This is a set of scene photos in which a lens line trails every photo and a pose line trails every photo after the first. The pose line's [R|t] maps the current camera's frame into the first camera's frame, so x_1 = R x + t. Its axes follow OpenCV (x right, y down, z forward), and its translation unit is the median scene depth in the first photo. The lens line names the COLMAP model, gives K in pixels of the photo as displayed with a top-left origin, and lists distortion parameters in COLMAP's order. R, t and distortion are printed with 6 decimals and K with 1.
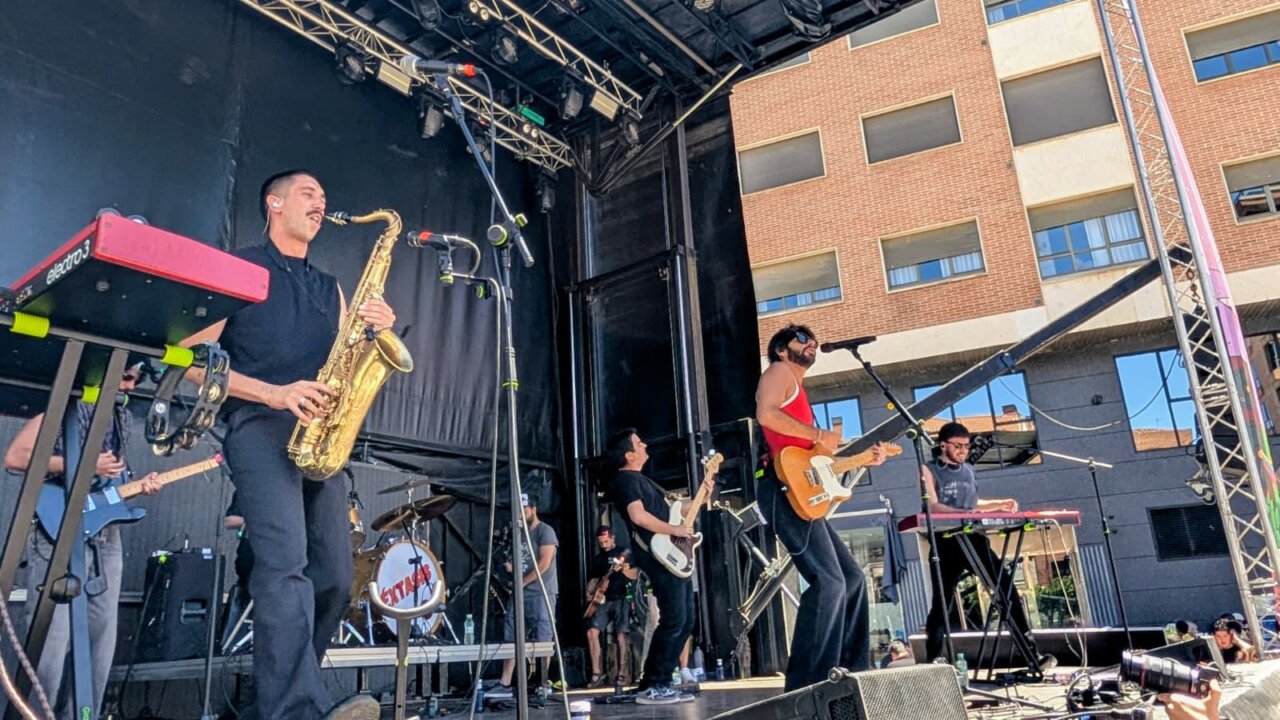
lens RADIAL K [[893.3, 0, 631.8], [0, 893.3, 371.1], [0, 0, 1]] dist [0.006202, 0.003397]
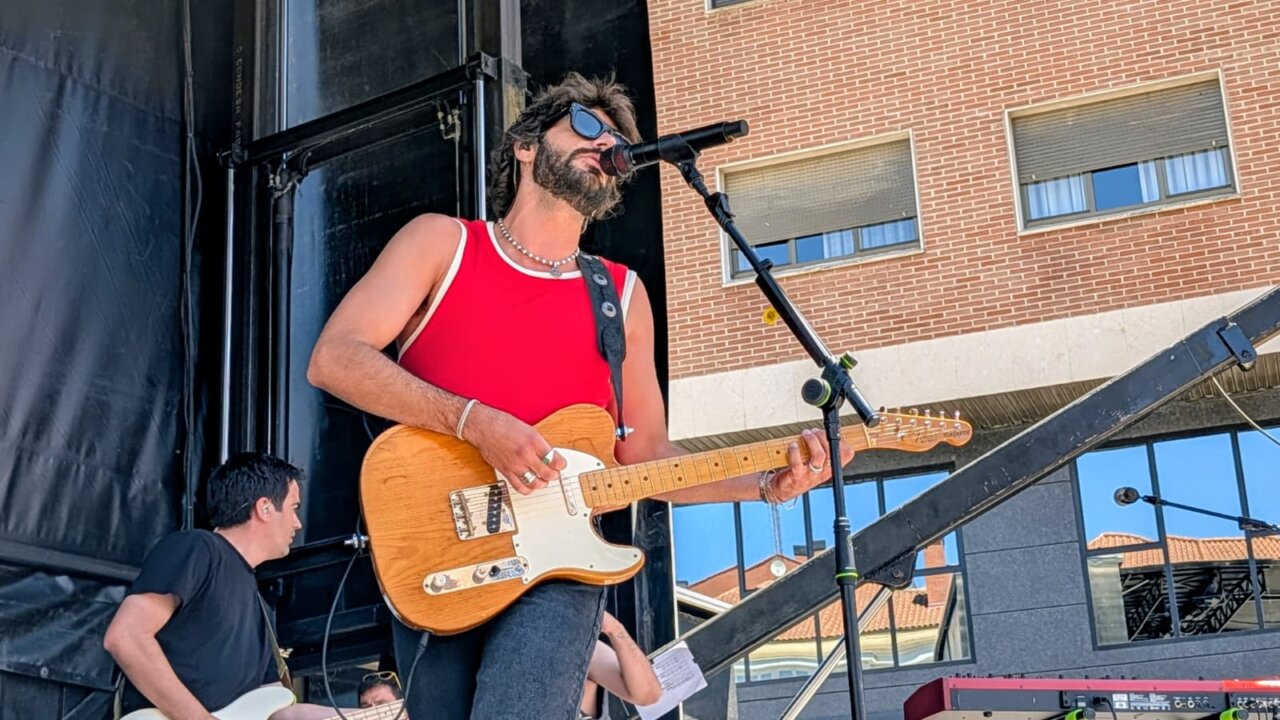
lens RADIAL K [[1903.1, 0, 635.2], [0, 1903.1, 383.0], [0, 0, 1]] dist [0.260246, -1.204939]
pose [[0.997595, 0.030556, 0.062219, 0.069407], [-0.029191, 0.999315, -0.022734, 0.029916], [-0.062871, 0.020863, 0.997804, 0.097895]]
